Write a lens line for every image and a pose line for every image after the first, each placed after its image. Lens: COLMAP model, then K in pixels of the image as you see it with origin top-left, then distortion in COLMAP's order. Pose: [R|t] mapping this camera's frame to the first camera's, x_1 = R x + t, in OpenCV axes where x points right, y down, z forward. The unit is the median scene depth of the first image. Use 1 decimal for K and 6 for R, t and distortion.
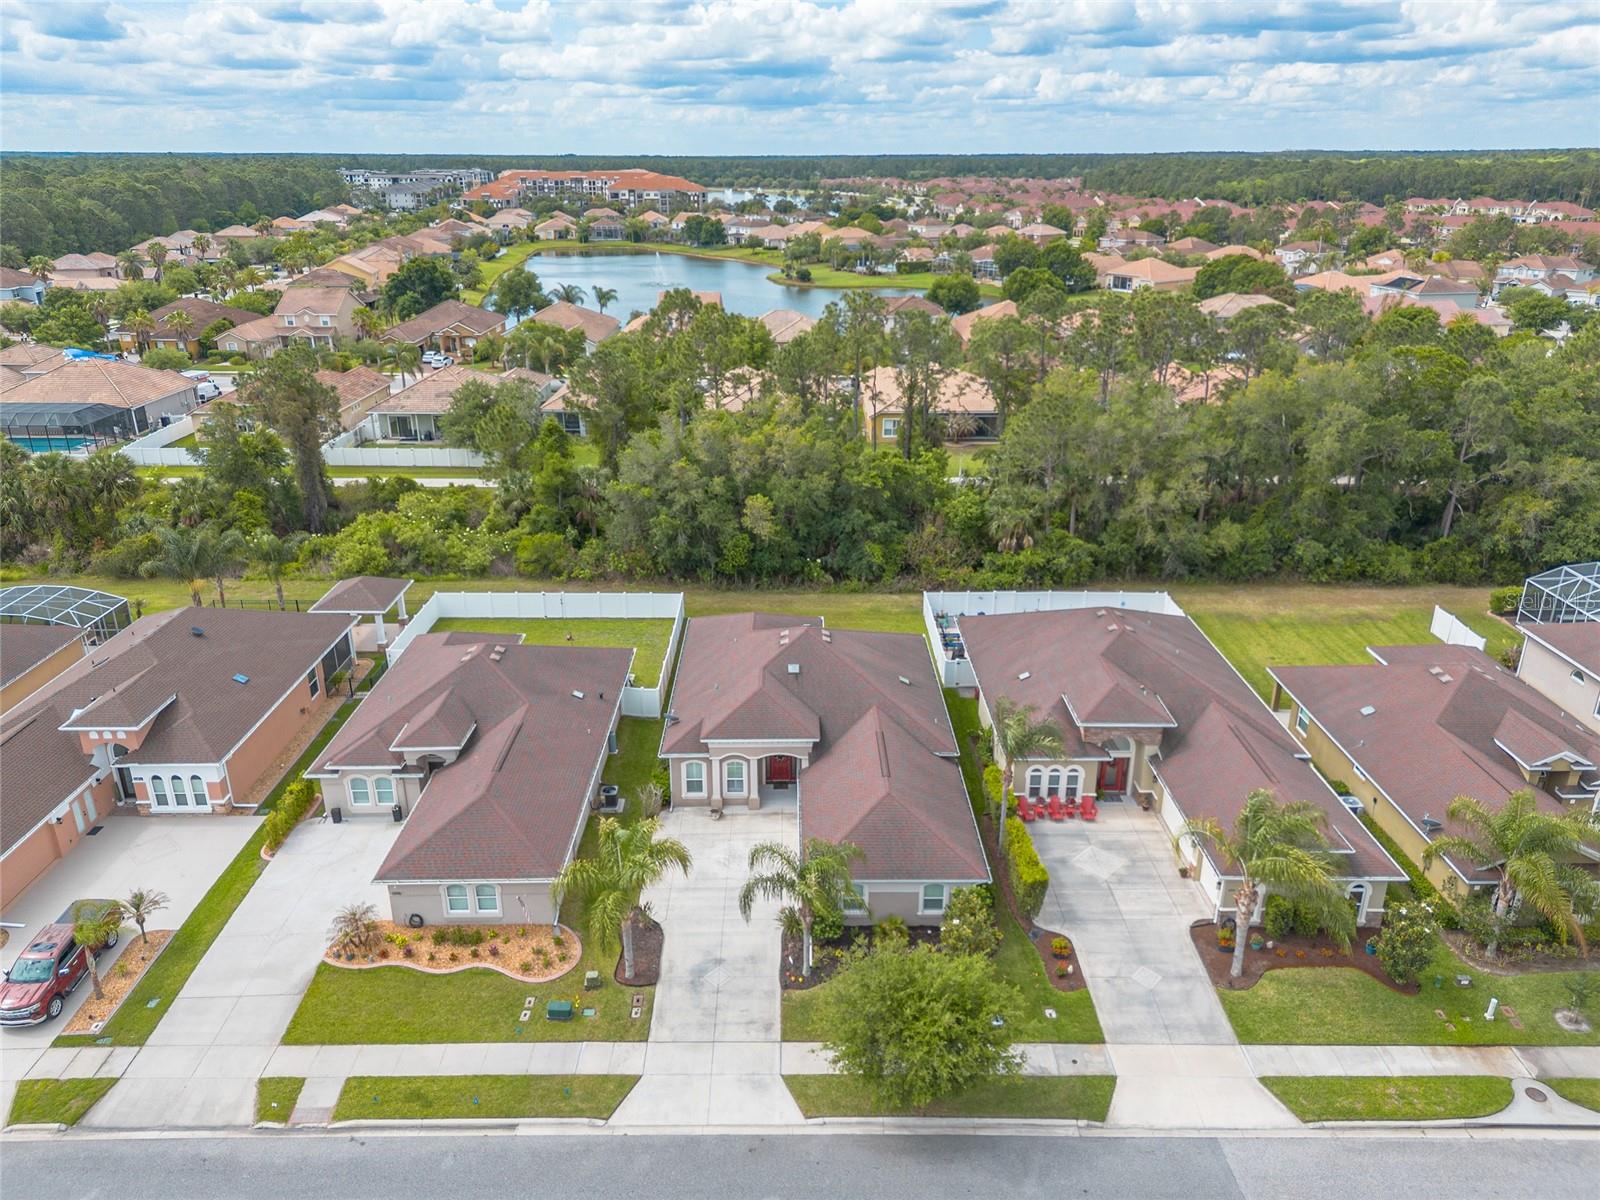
lens RADIAL K [[1129.6, 0, 802.3], [0, 1129.6, 588.1], [0, 0, 1]] dist [0.076920, -0.067537]
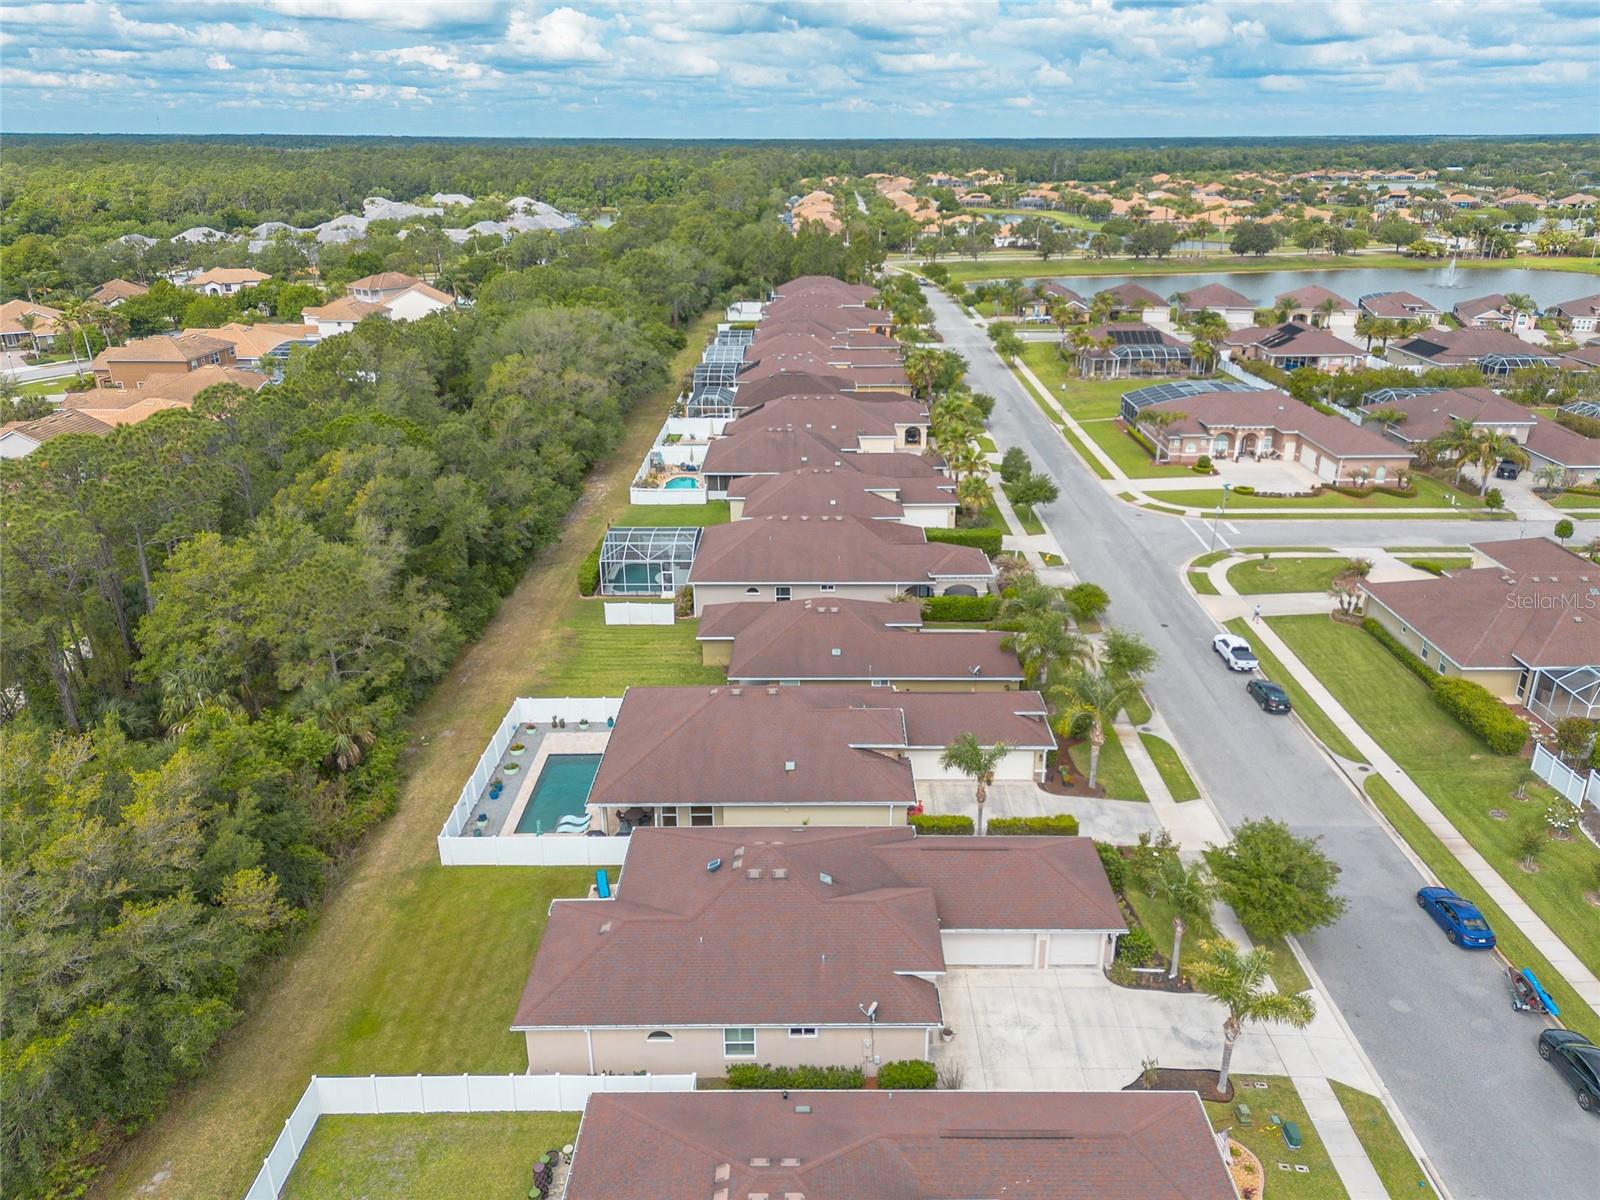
lens RADIAL K [[1142.0, 0, 812.9], [0, 1142.0, 606.6], [0, 0, 1]] dist [0.045447, -0.015418]
pose [[0.014135, -0.374148, 0.927261, -0.599571], [0.355942, 0.868490, 0.345008, -0.335980], [-0.934401, 0.325174, 0.145451, 0.644844]]
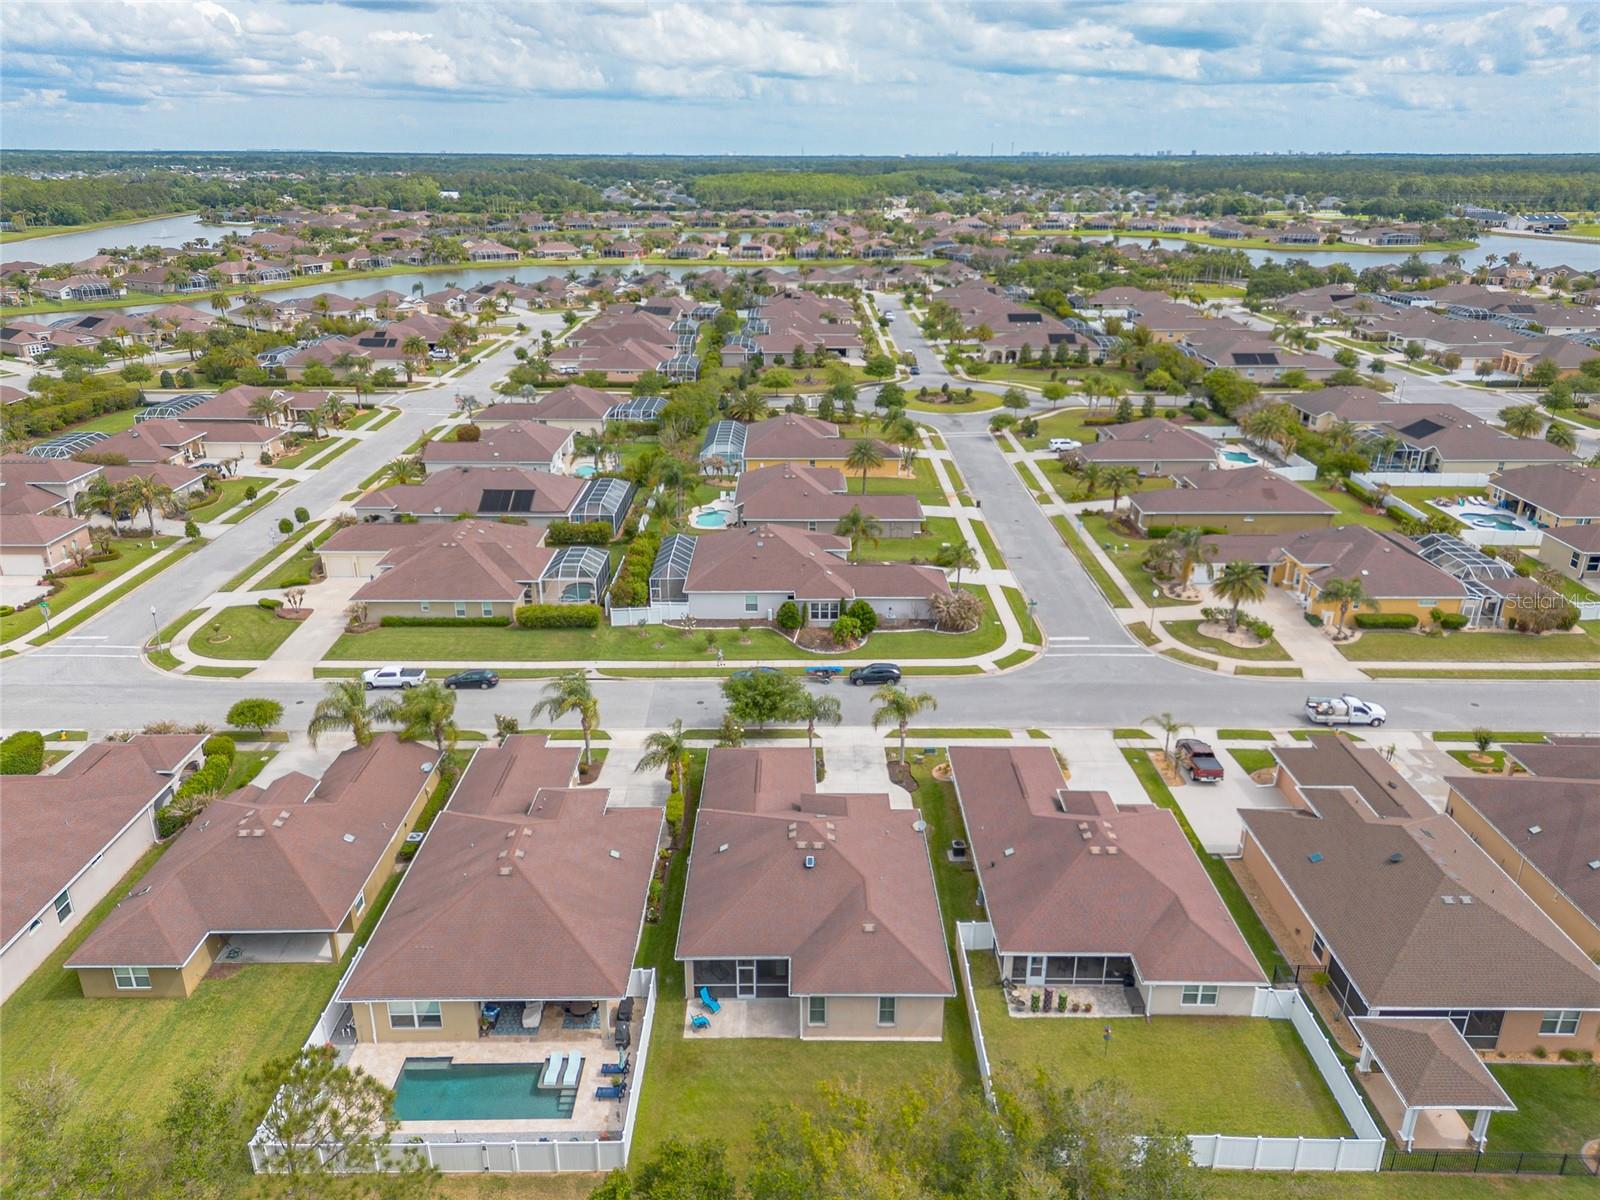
lens RADIAL K [[1129.6, 0, 793.9], [0, 1129.6, 611.2], [0, 0, 1]] dist [0.076920, -0.067537]
pose [[-0.999905, -0.002415, 0.013582, 0.004423], [0.007418, 0.735966, 0.676977, -0.707552], [-0.011631, 0.677014, -0.735879, 1.373491]]
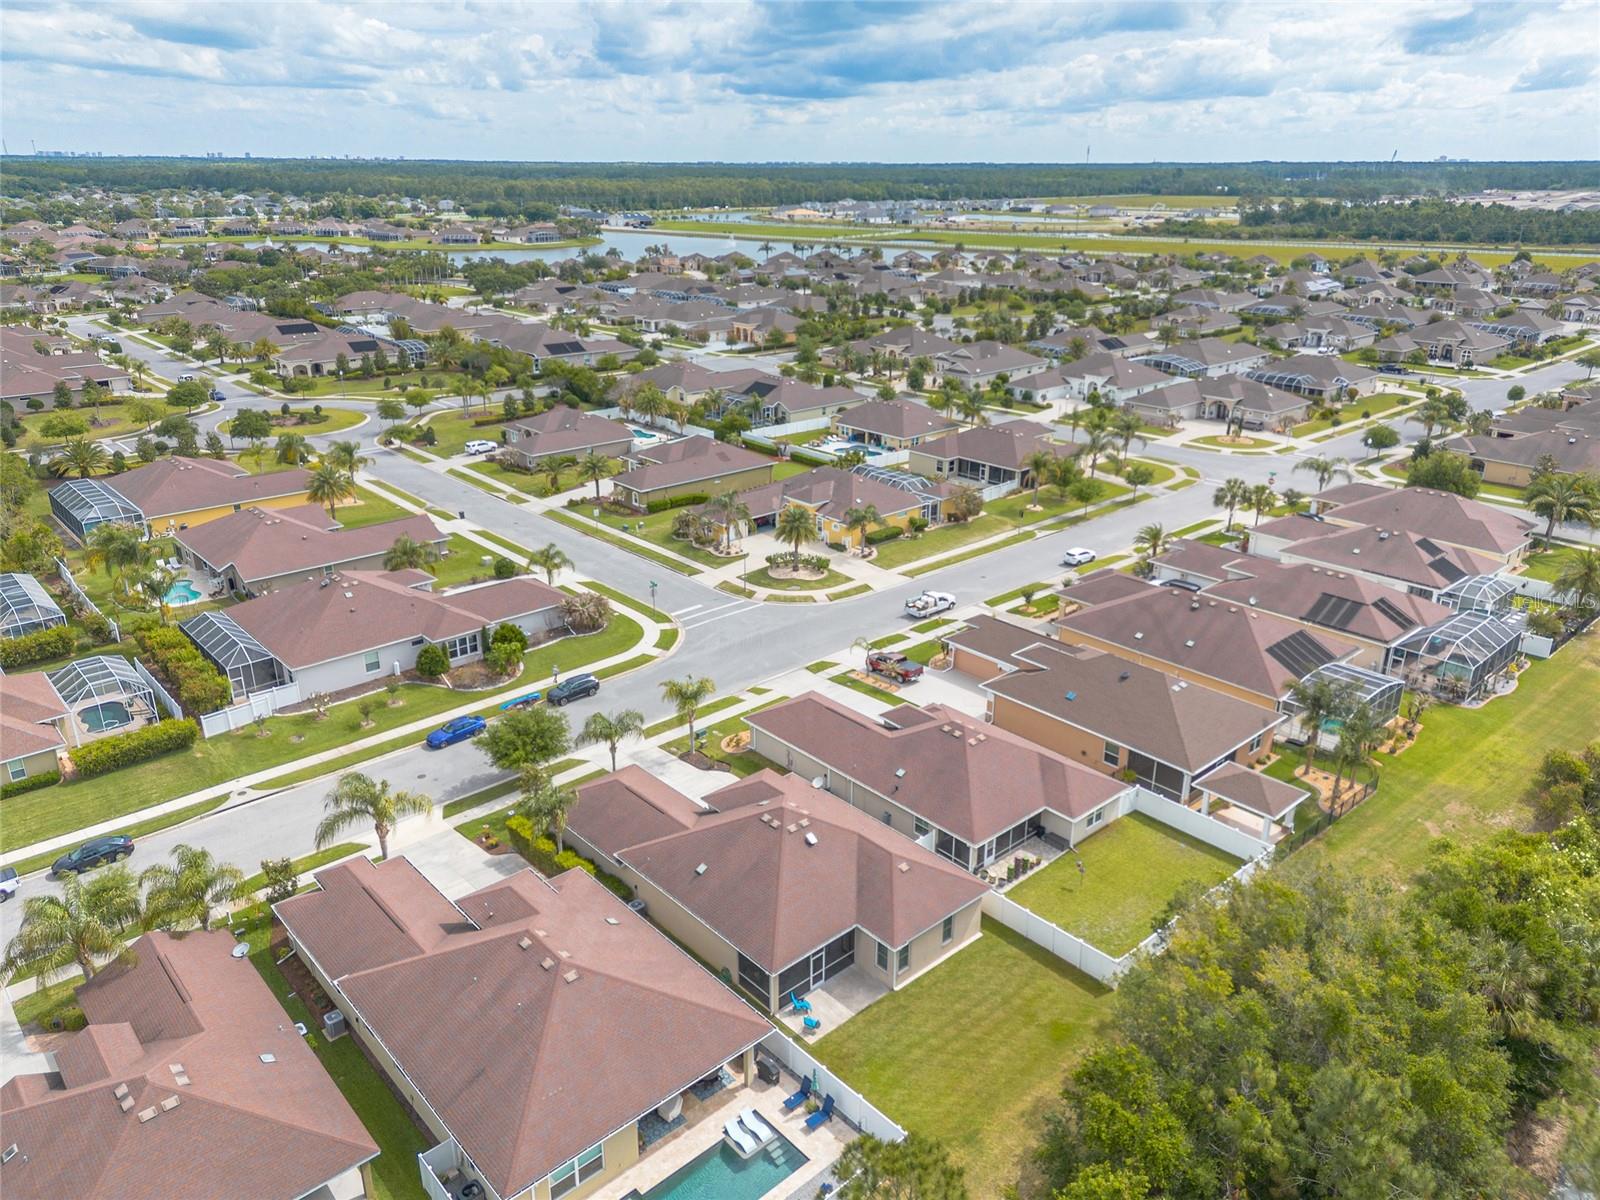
lens RADIAL K [[1129.6, 0, 794.6], [0, 1129.6, 606.9], [0, 0, 1]] dist [0.076920, -0.067537]
pose [[-0.752906, 0.242025, -0.612010, 0.518033], [-0.233045, 0.771629, 0.591844, -0.641398], [0.615486, 0.588229, -0.524561, 1.213835]]
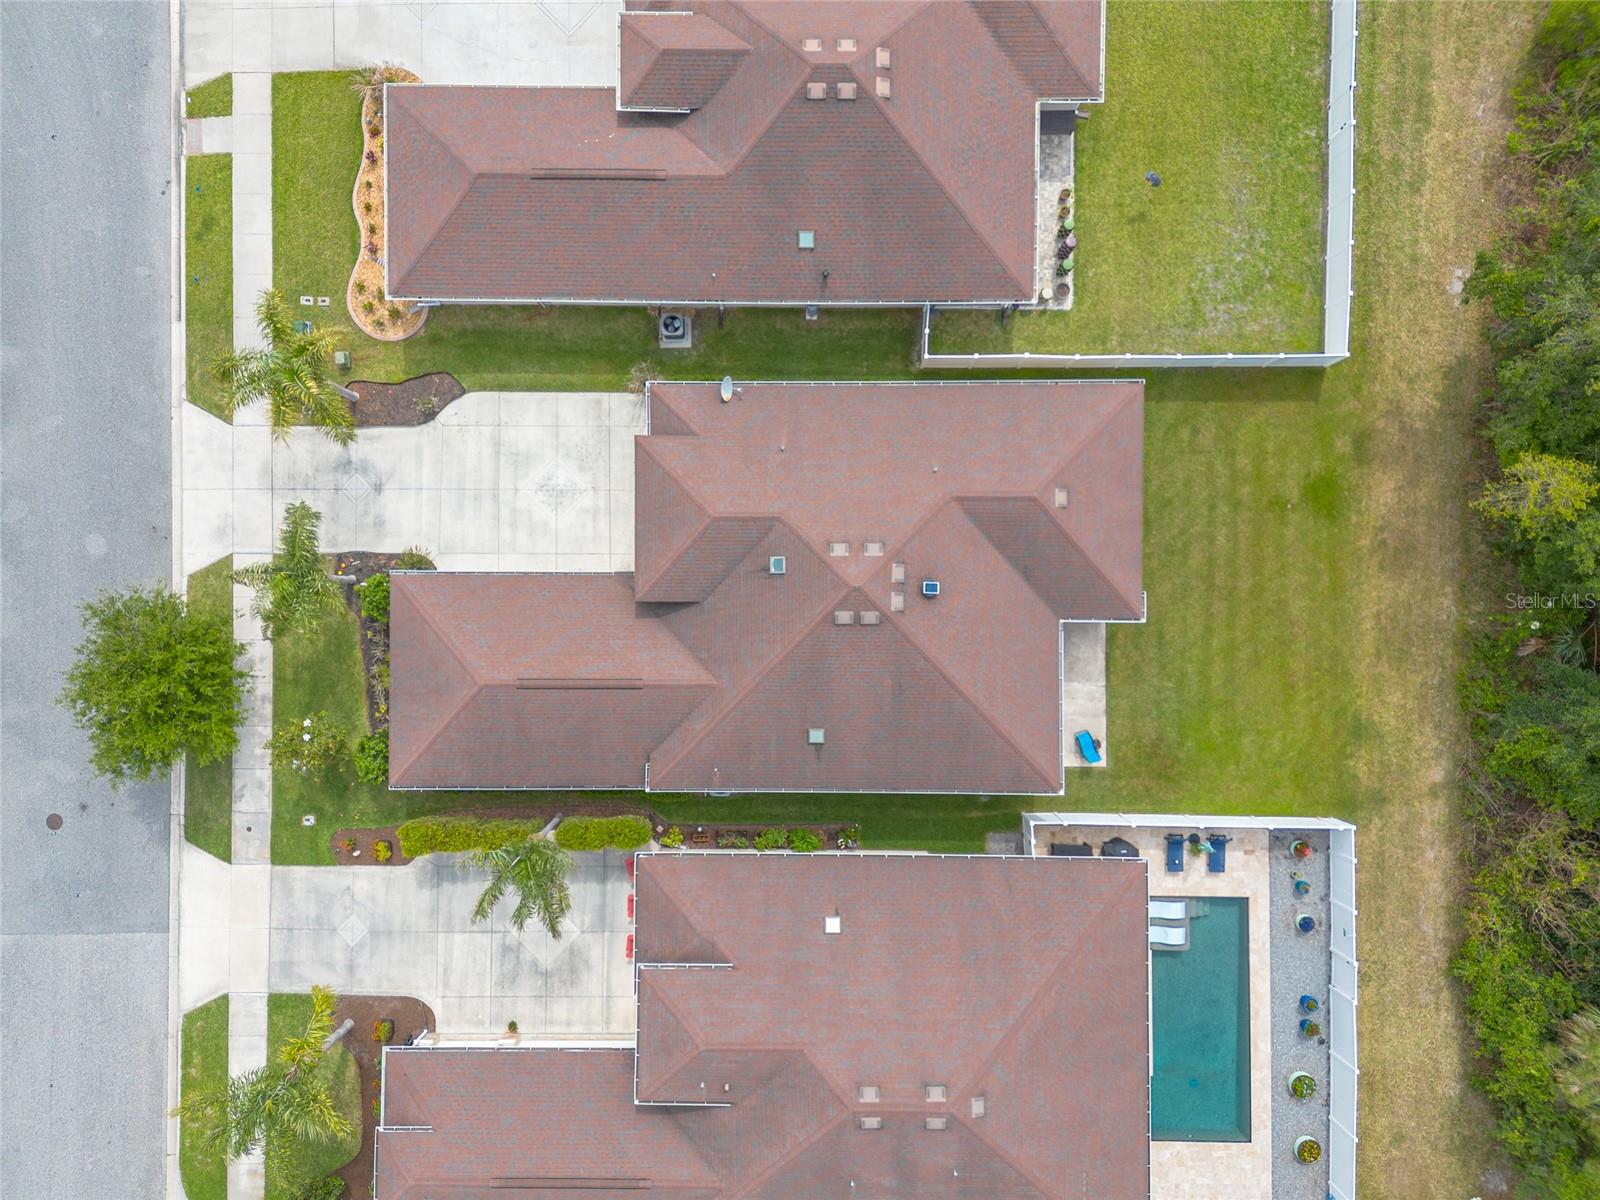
lens RADIAL K [[1129.6, 0, 802.7], [0, 1129.6, 601.0], [0, 0, 1]] dist [0.076920, -0.067537]
pose [[-0.014299, 0.999897, -0.000800, 0.010748], [-0.345495, -0.004190, 0.938411, -0.431505], [0.938312, 0.013694, 0.345519, 0.627701]]
